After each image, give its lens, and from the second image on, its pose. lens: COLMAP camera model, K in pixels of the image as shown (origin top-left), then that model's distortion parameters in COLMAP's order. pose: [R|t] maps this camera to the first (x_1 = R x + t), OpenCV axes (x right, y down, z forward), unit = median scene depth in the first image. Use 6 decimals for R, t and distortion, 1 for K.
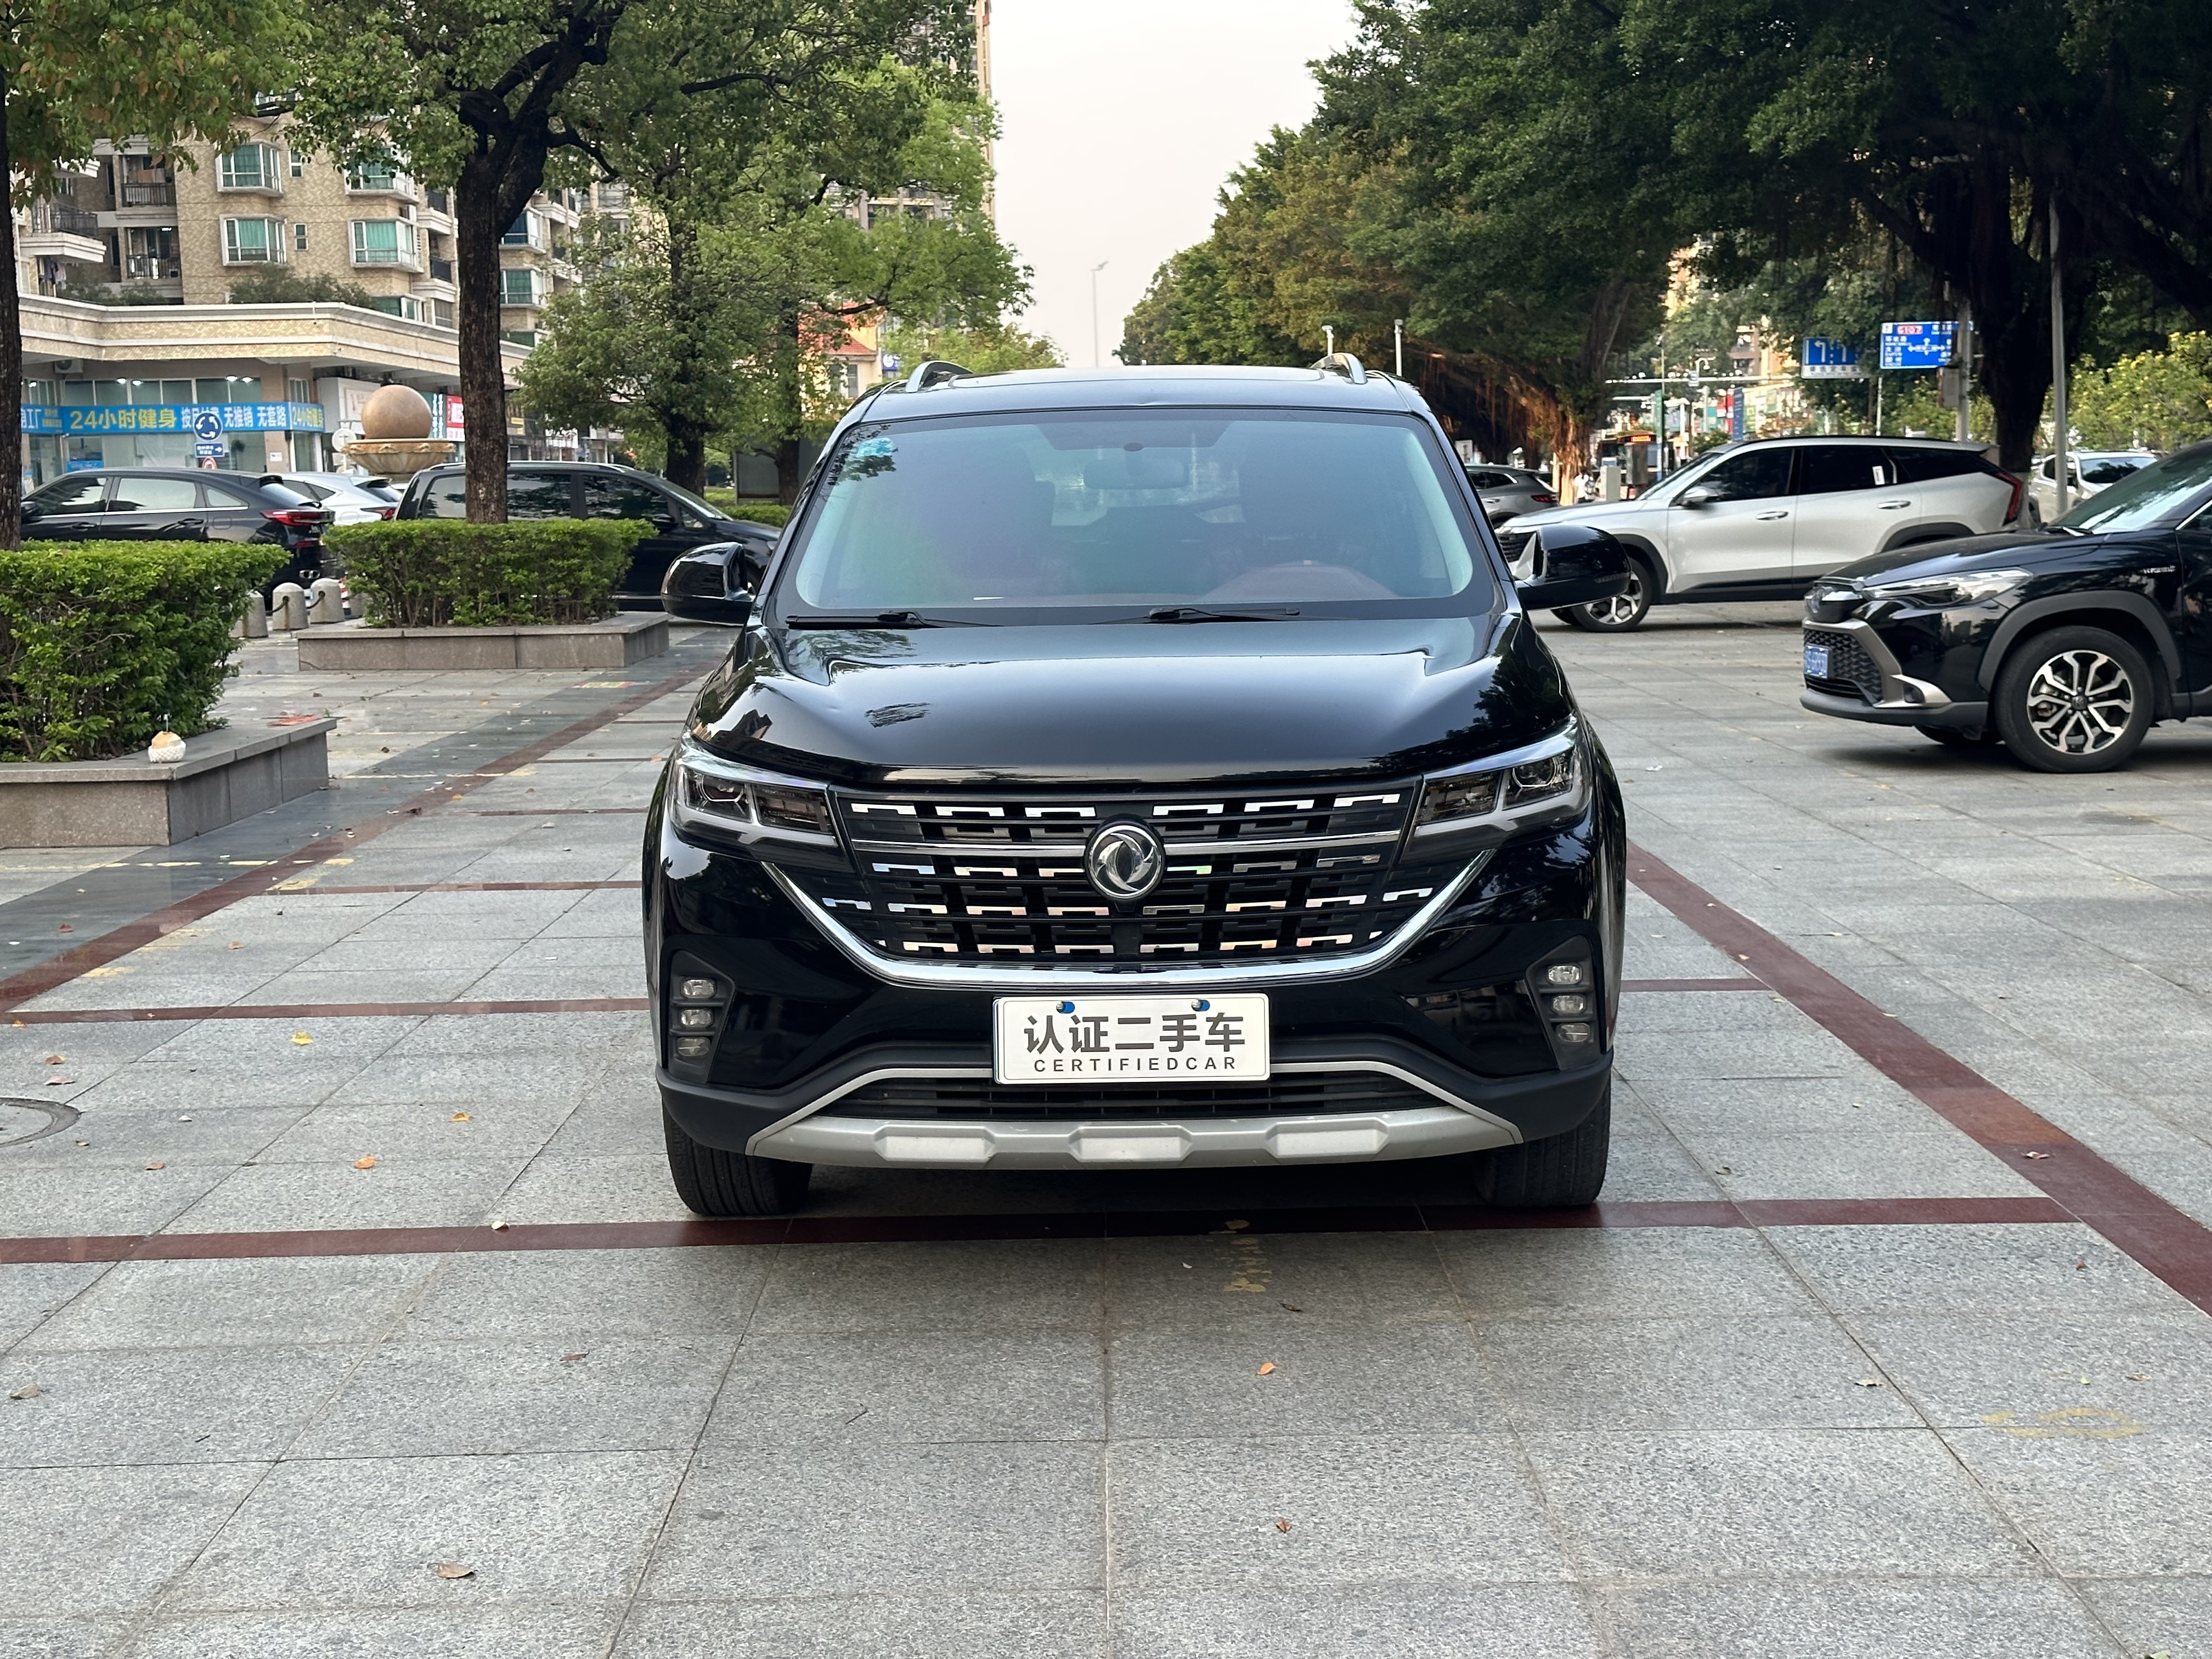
lens RADIAL K [[3052.1, 0, 1117.8], [0, 3052.1, 842.9], [0, 0, 1]] dist [0.156339, -0.206153]
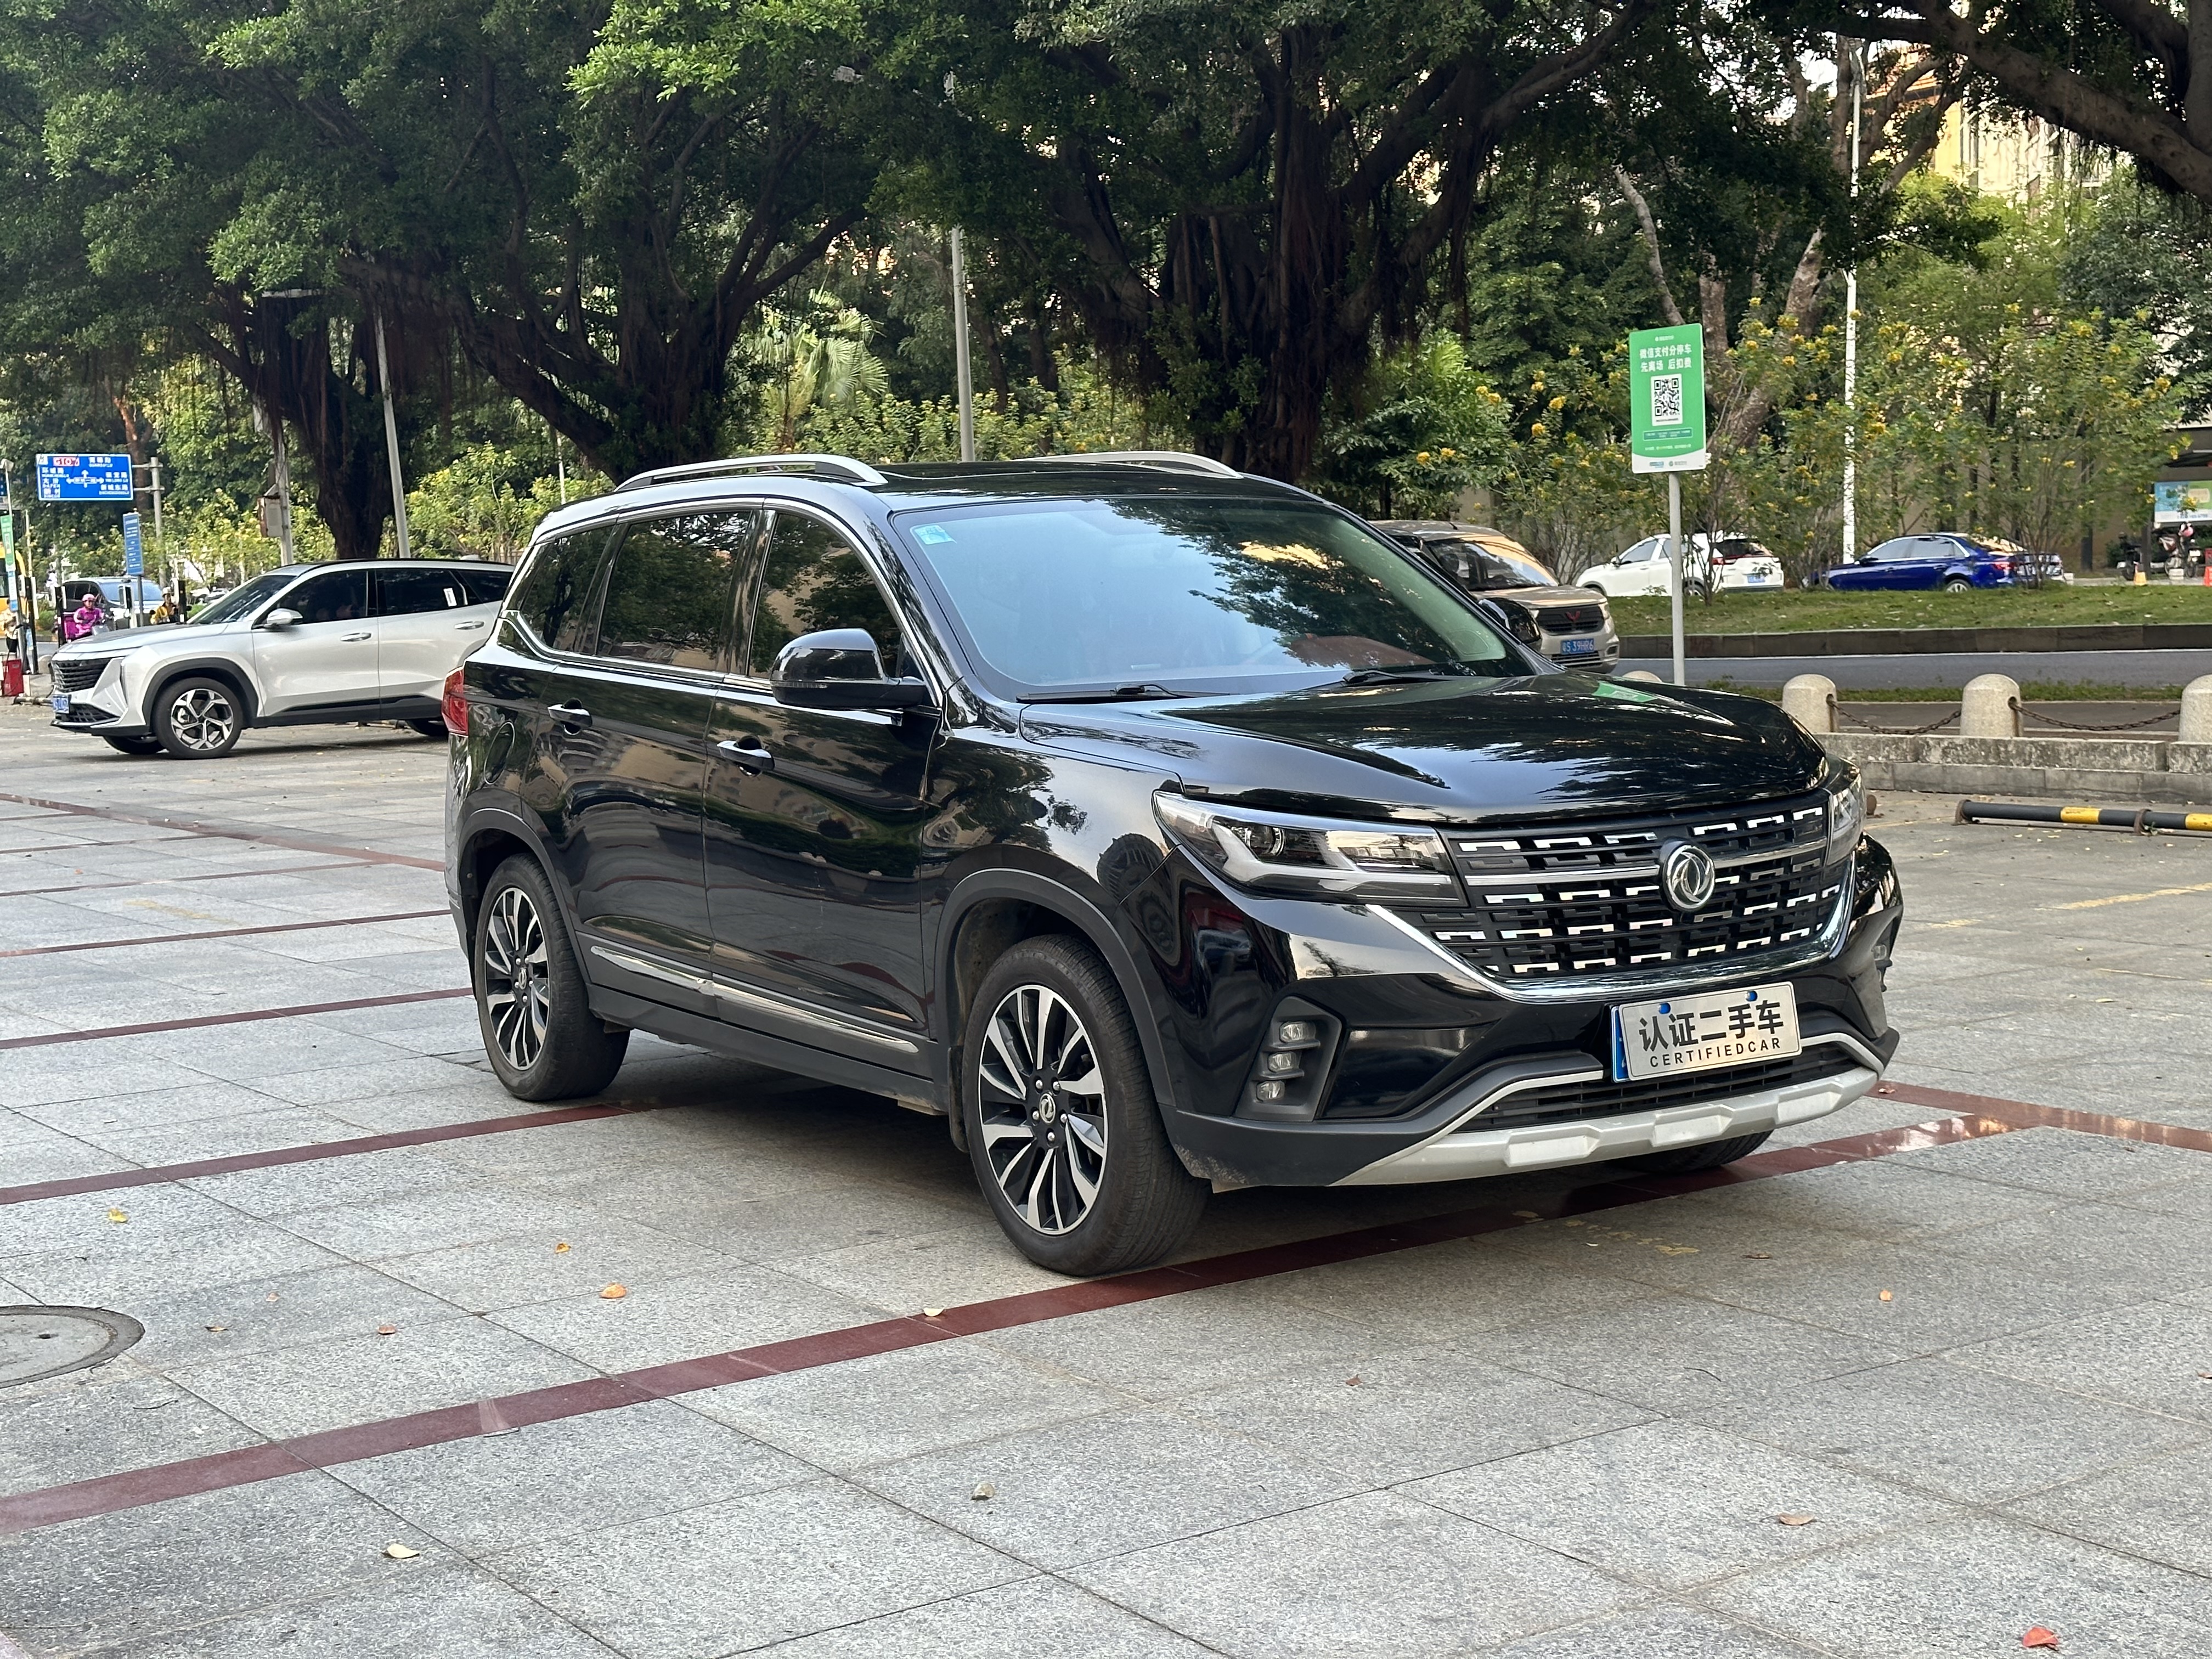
lens RADIAL K [[3052.1, 0, 1117.8], [0, 3052.1, 842.9], [0, 0, 1]] dist [0.156339, -0.206153]
pose [[0.827003, -0.060489, 0.558935, -0.807449], [0.084536, 0.996271, -0.017262, -0.004625], [-0.555806, 0.061526, 0.829032, 0.164250]]
